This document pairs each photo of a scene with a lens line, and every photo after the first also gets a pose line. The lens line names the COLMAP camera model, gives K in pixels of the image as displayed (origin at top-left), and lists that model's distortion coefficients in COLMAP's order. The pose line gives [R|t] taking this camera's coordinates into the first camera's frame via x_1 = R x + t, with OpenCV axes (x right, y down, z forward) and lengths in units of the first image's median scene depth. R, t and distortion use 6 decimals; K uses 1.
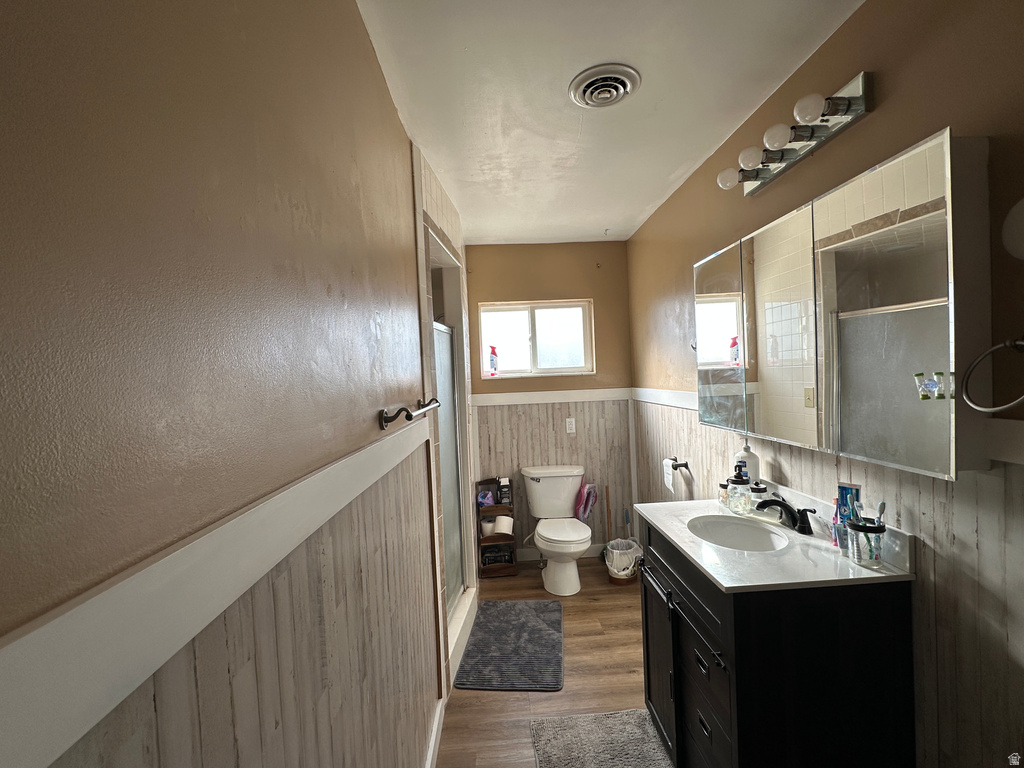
lens RADIAL K [[462.0, 0, 512.7], [0, 462.0, 386.6], [0, 0, 1]] dist [-0.001471, -0.000046]
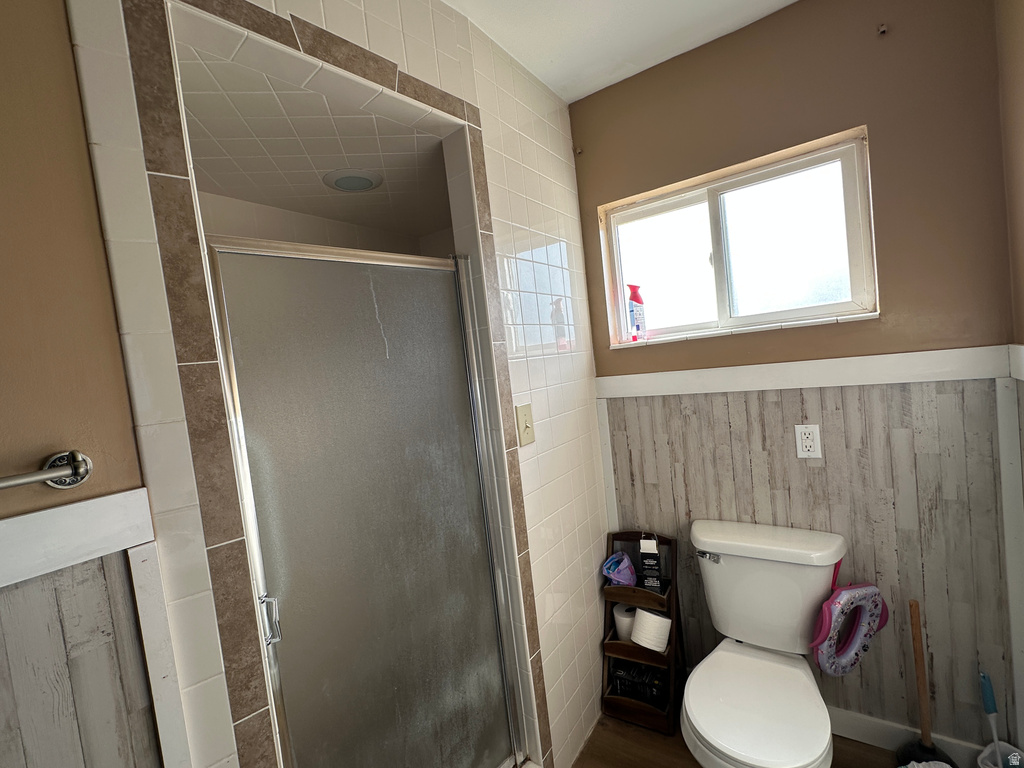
lens RADIAL K [[462.0, 0, 513.1], [0, 462.0, 387.1], [0, 0, 1]] dist [-0.001471, -0.000046]
pose [[0.804145, -0.015986, -0.594219, 0.161632], [0.070278, 0.995184, 0.068332, -0.016807], [0.590265, -0.096710, 0.801396, 0.489922]]
